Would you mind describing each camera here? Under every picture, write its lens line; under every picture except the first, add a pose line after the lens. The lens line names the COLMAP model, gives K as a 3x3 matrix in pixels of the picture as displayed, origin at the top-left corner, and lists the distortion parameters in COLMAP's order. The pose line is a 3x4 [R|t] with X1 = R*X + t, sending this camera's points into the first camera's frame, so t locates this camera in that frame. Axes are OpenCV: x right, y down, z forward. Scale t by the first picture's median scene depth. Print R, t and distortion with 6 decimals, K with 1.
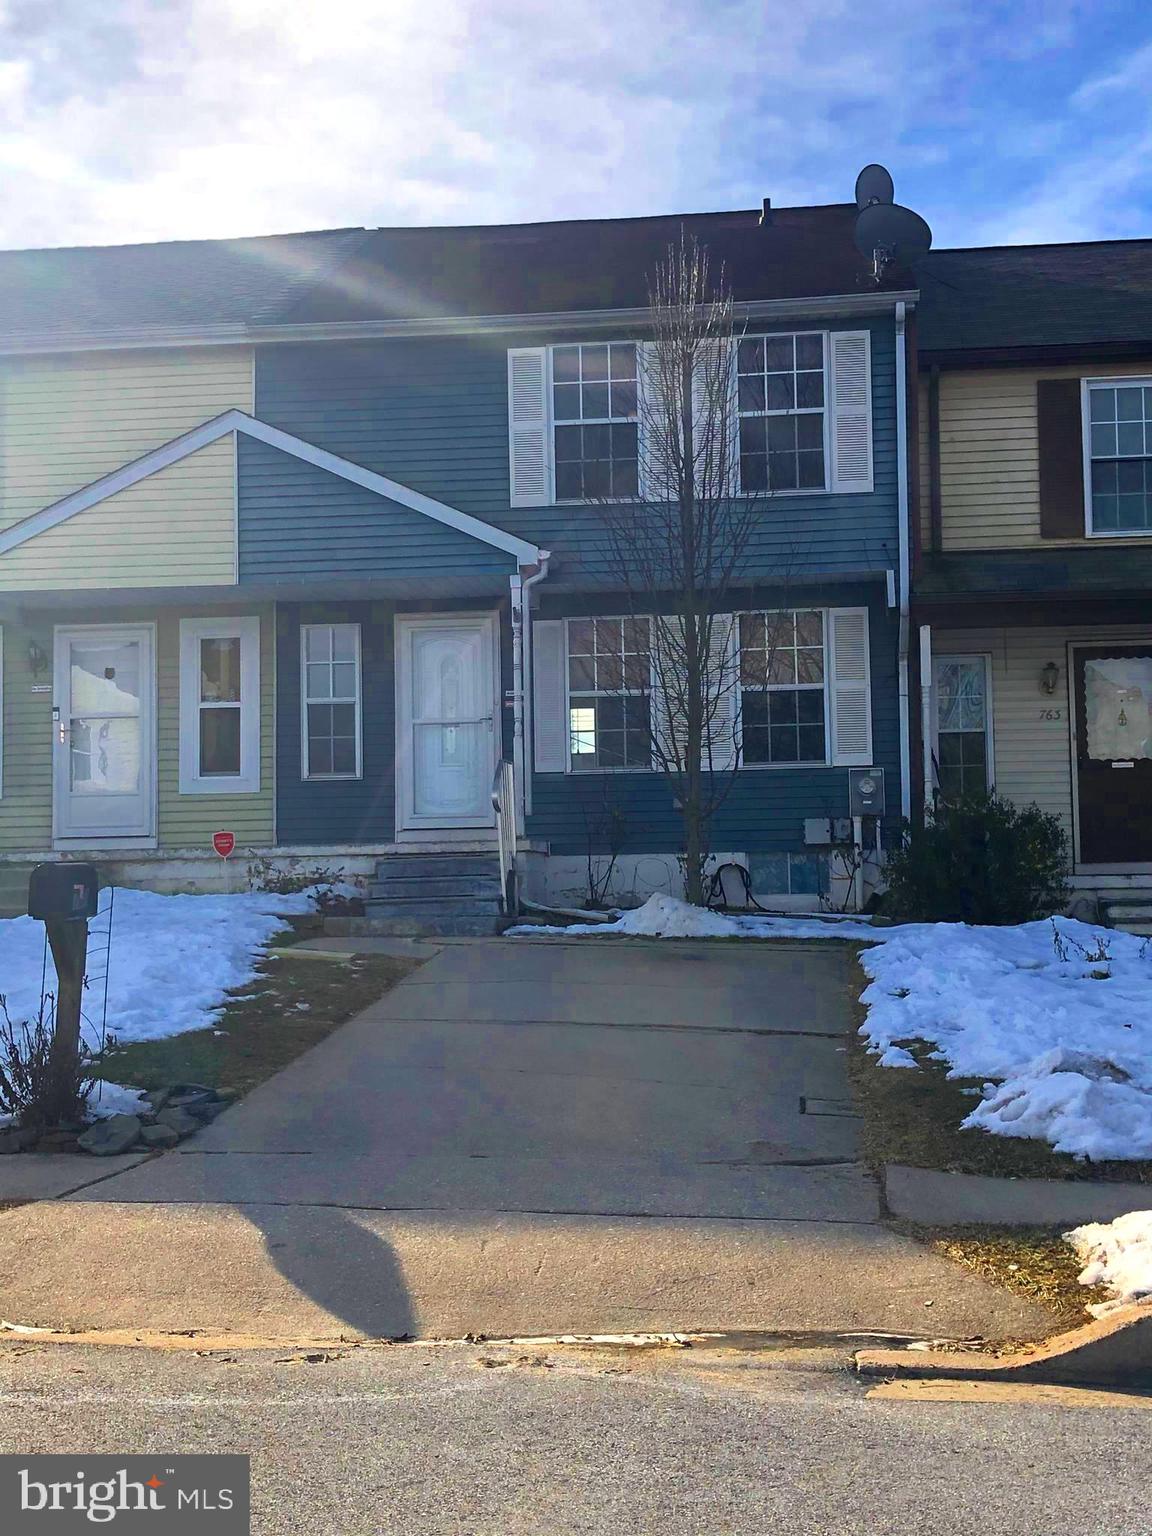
lens RADIAL K [[1846.6, 0, 554.2], [0, 1846.6, 768.3], [0, 0, 1]] dist [0.130390, -0.385623]
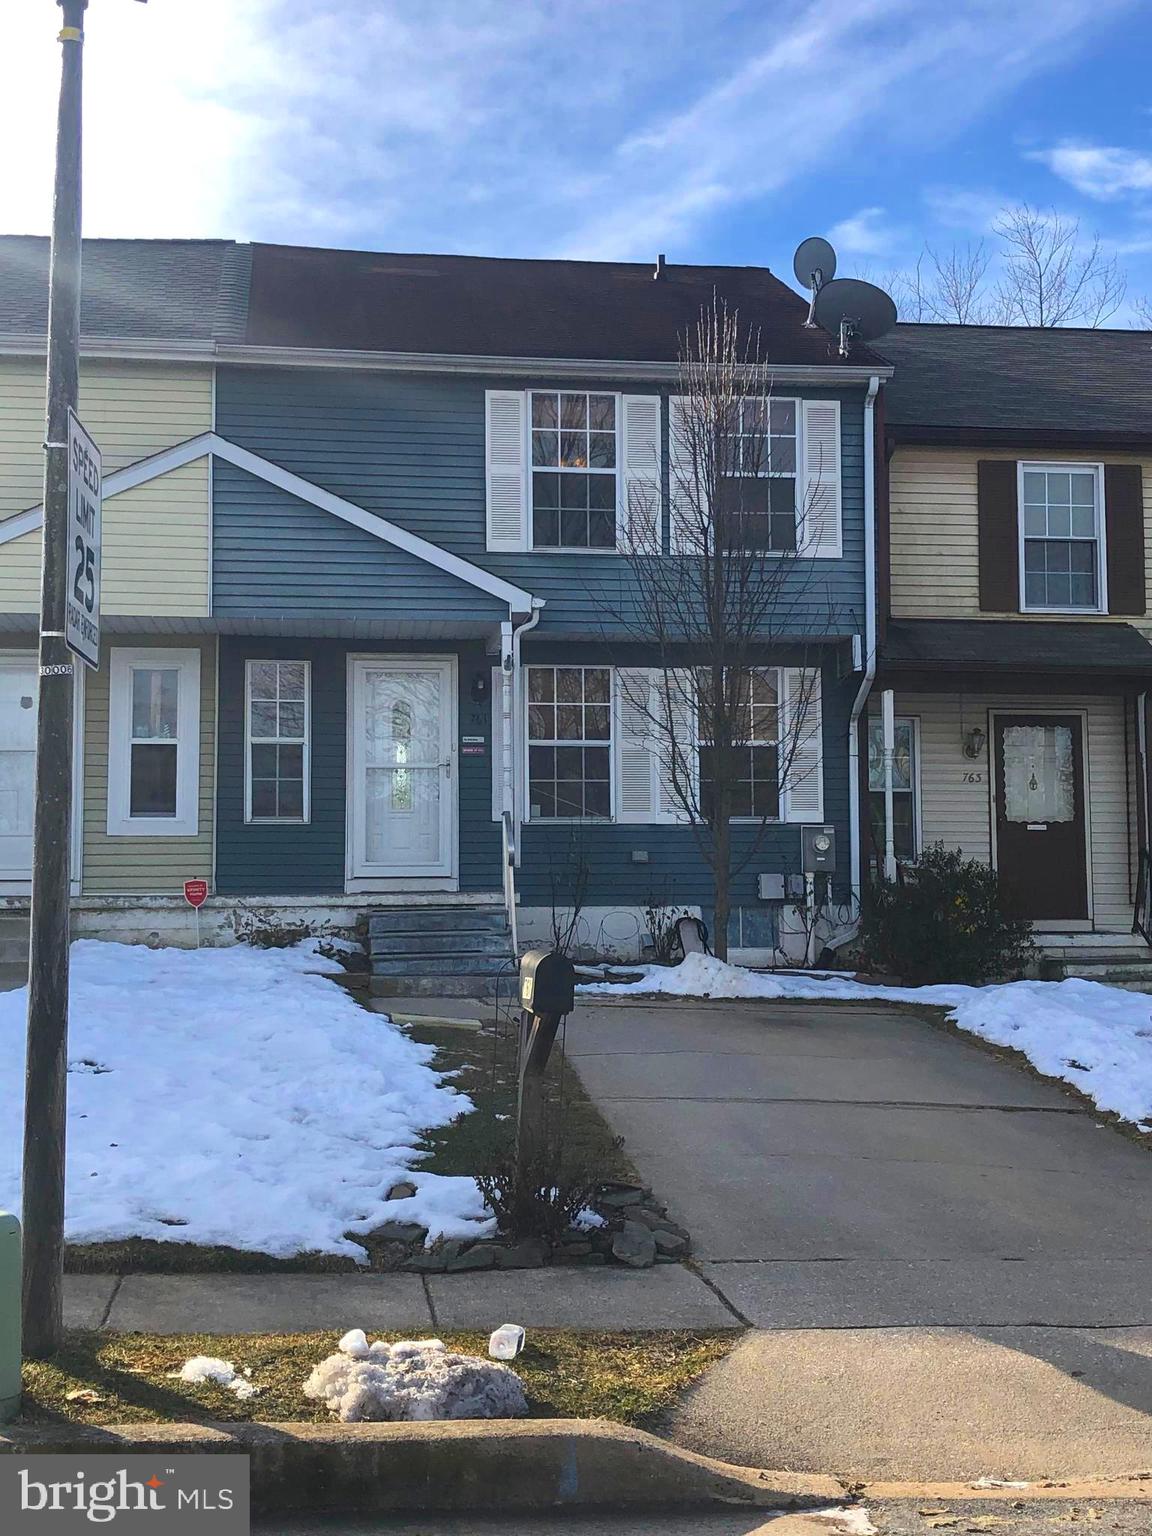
lens RADIAL K [[1846.6, 0, 554.2], [0, 1846.6, 768.3], [0, 0, 1]] dist [0.130390, -0.385623]
pose [[0.969689, 0.029450, 0.242560, -0.222842], [-0.026852, 0.999541, -0.014011, -0.013391], [-0.242862, 0.007073, 0.970035, 0.041923]]
